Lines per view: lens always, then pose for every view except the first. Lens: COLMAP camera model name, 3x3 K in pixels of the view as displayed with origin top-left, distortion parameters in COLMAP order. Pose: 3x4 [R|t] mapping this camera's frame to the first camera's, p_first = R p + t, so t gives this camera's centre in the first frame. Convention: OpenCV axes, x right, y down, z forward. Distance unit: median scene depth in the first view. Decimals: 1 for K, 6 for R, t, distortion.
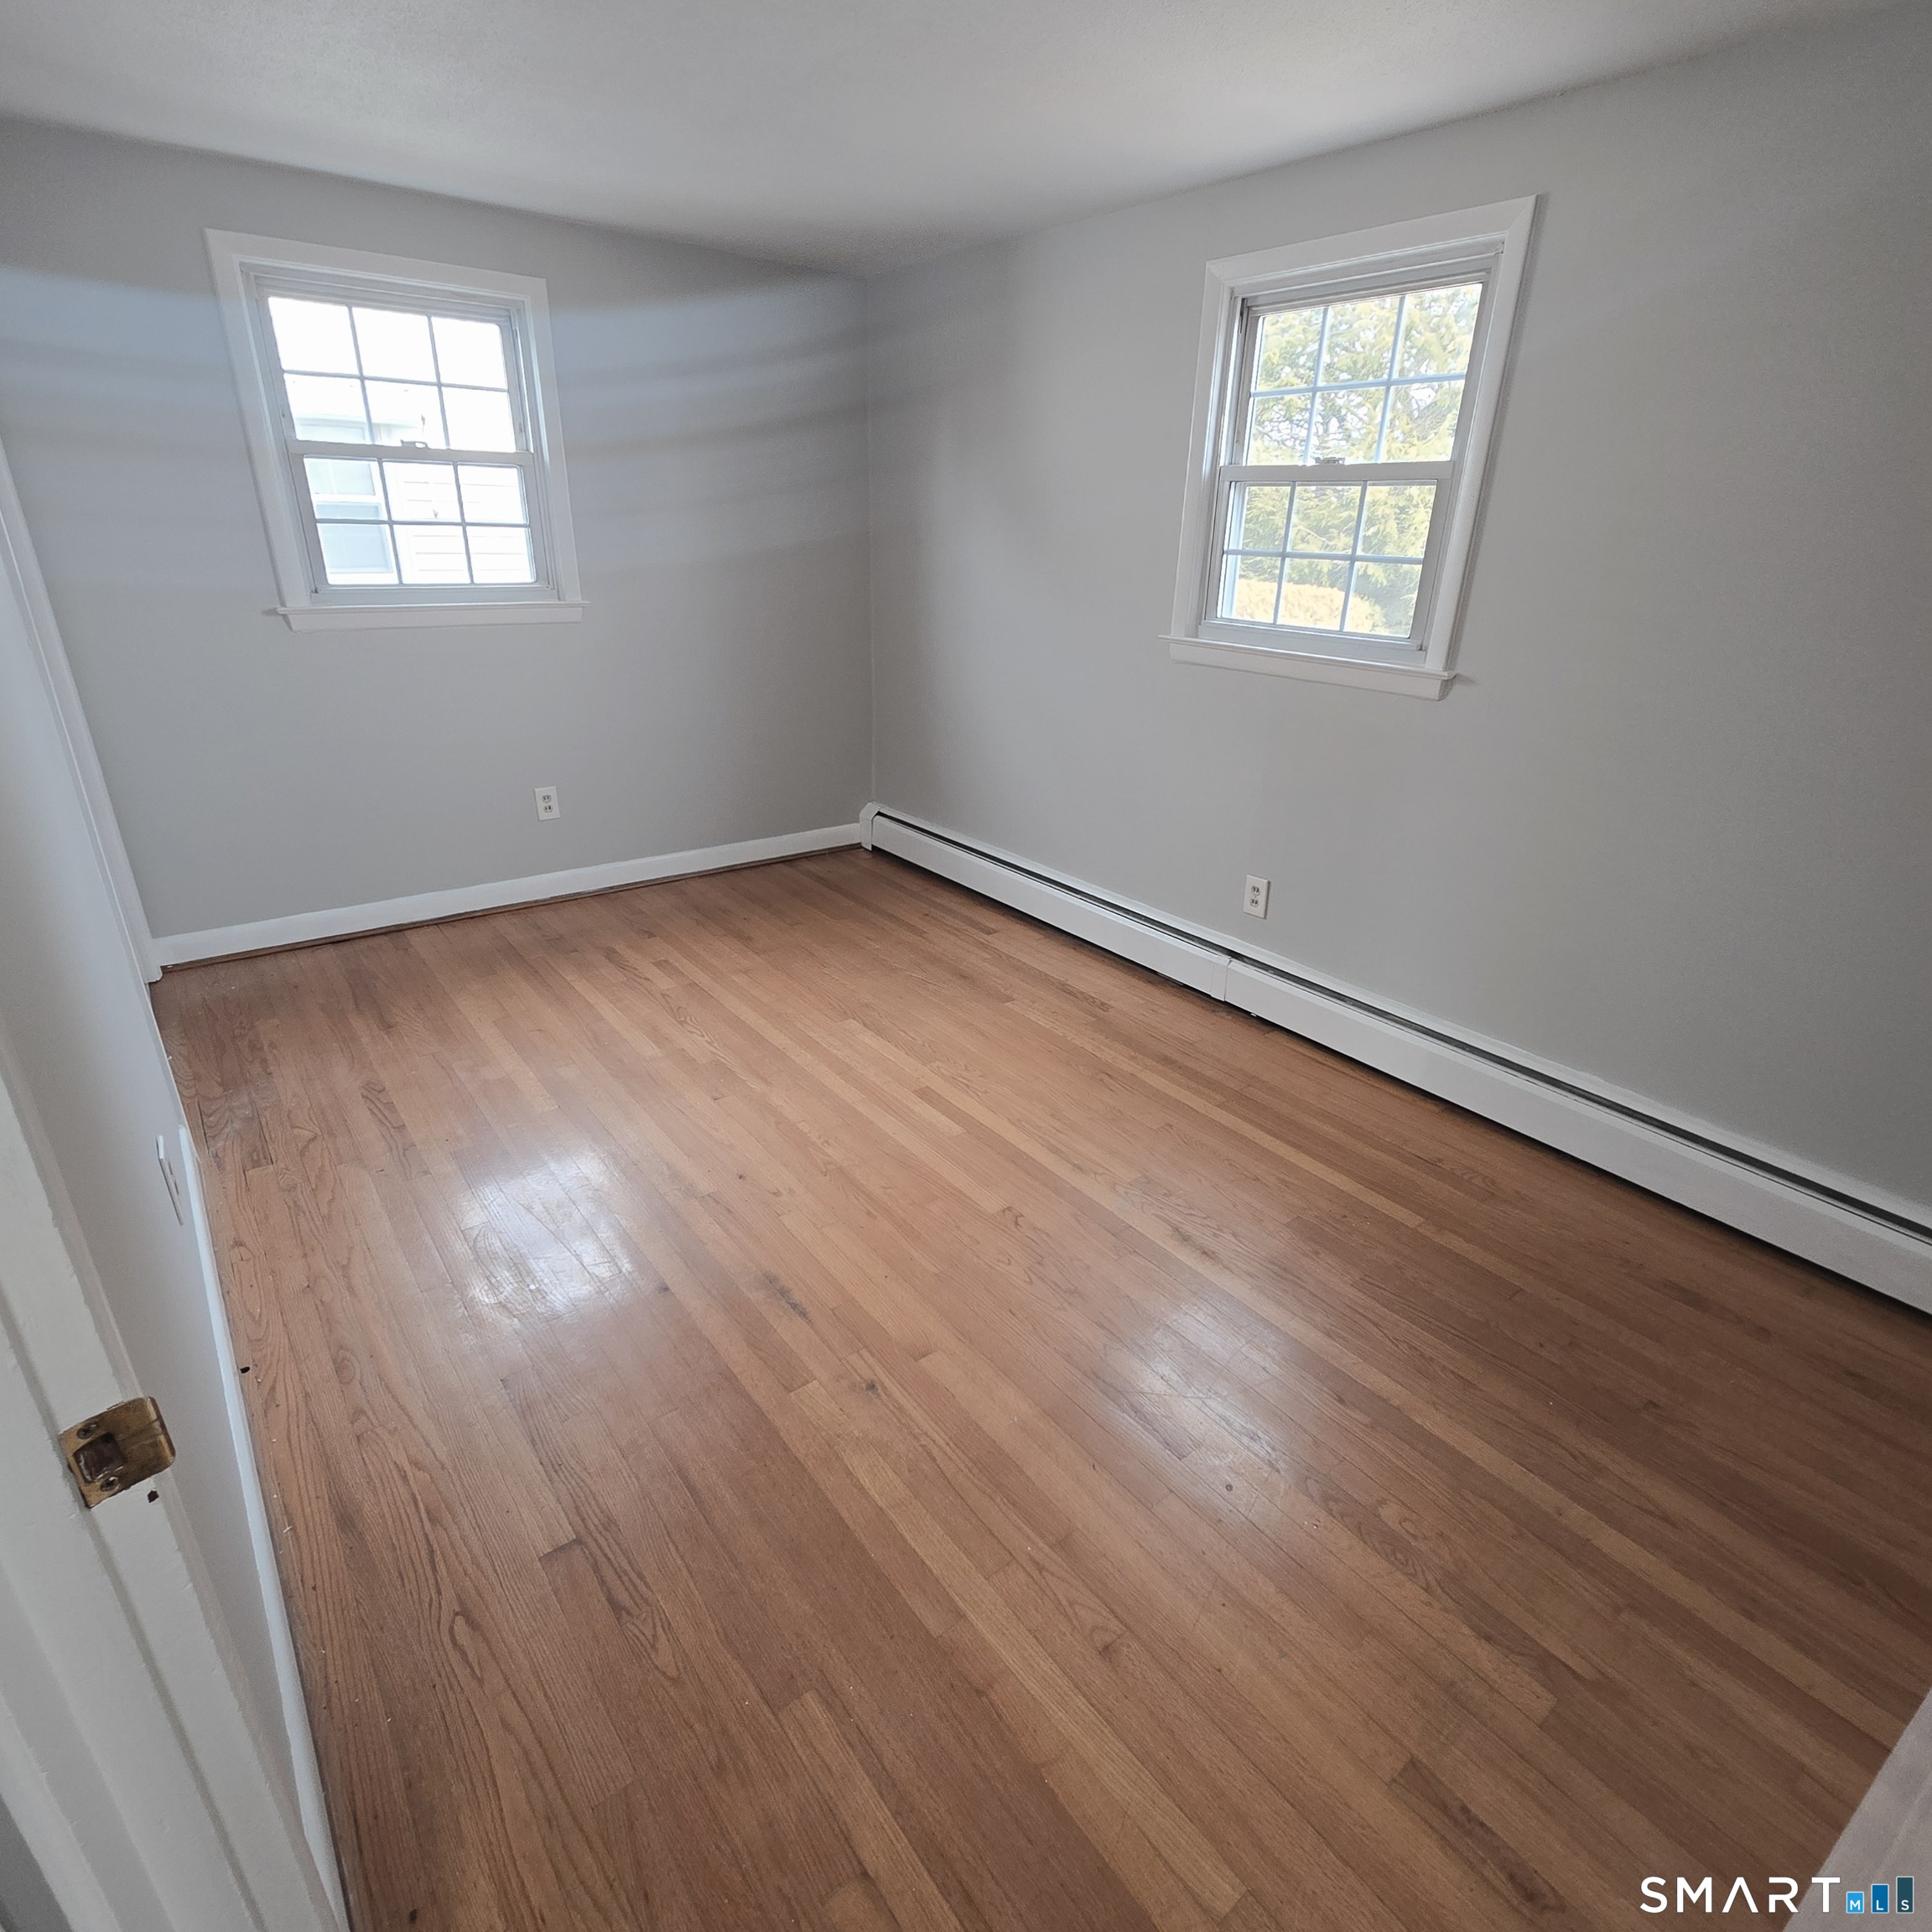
lens RADIAL K [[1049.7, 0, 973.5], [0, 1049.7, 959.5], [0, 0, 1]] dist [0.002738, -0.003727]
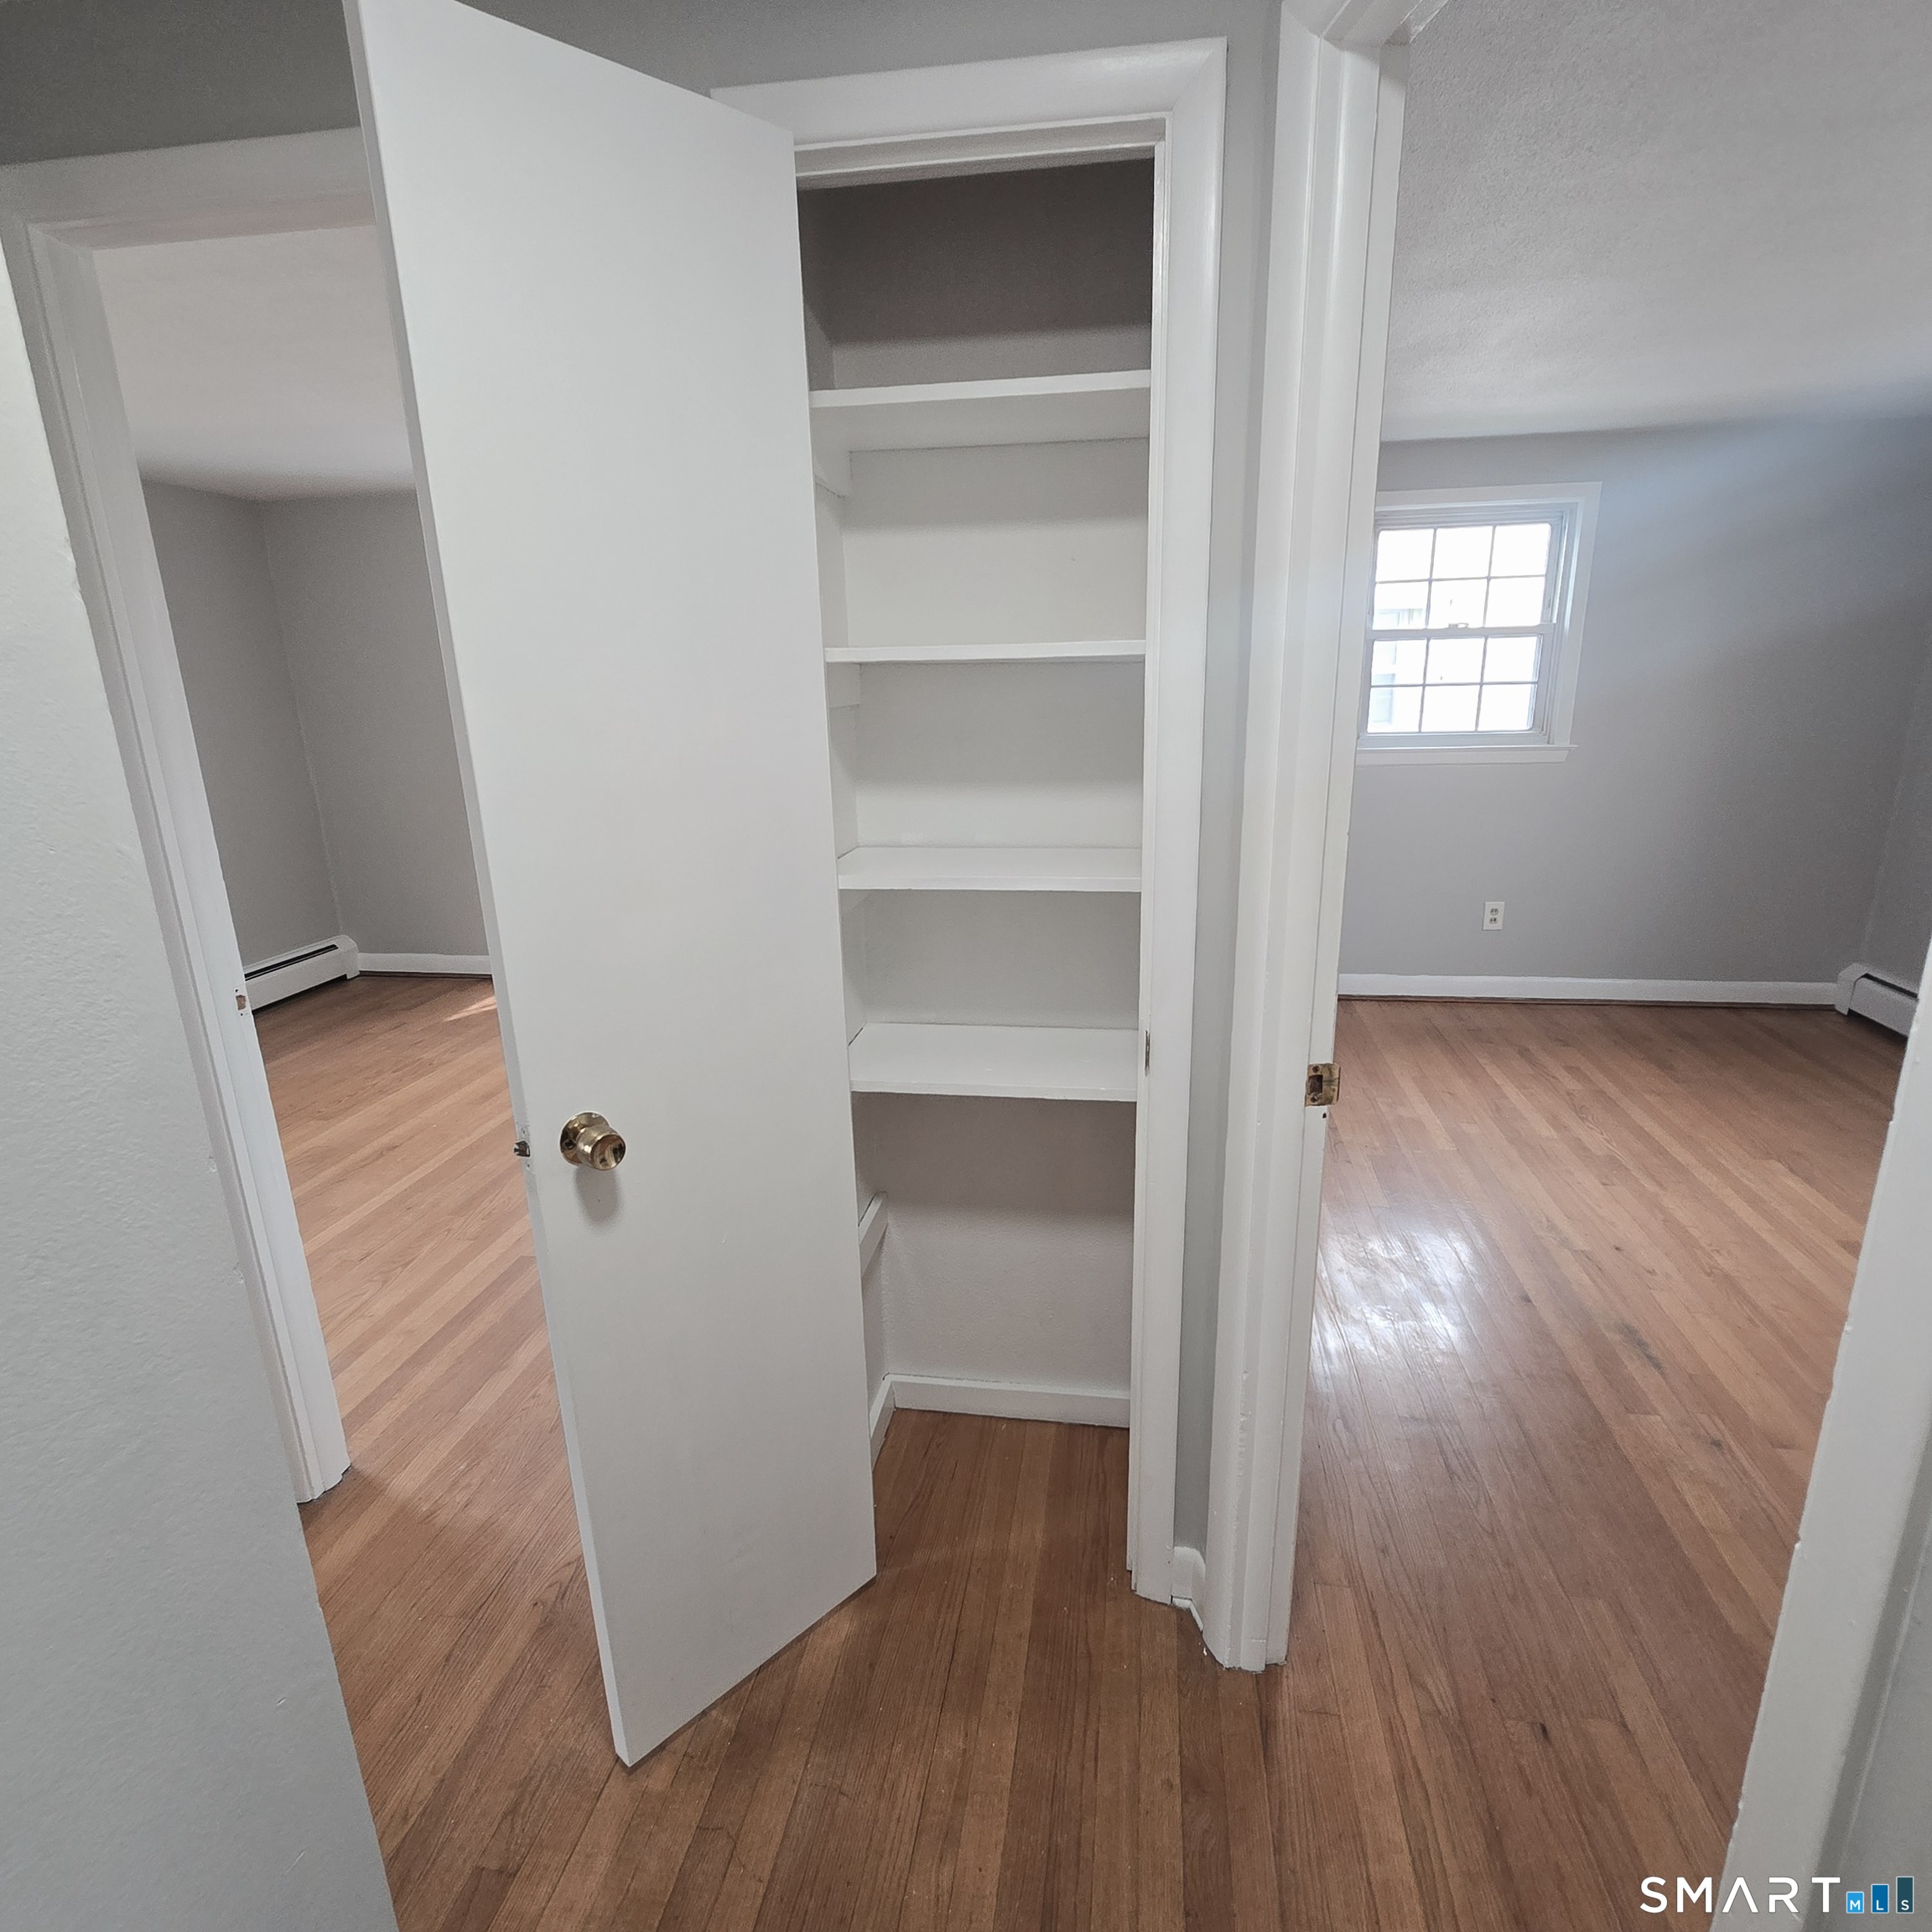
lens RADIAL K [[1049.7, 0, 971.1], [0, 1049.7, 970.6], [0, 0, 1]] dist [0.002738, -0.003727]
pose [[0.678180, 0.156327, -0.718076, 0.049345], [-0.246601, 0.968868, -0.021975, 0.092532], [0.692286, 0.191981, 0.695617, -0.223508]]
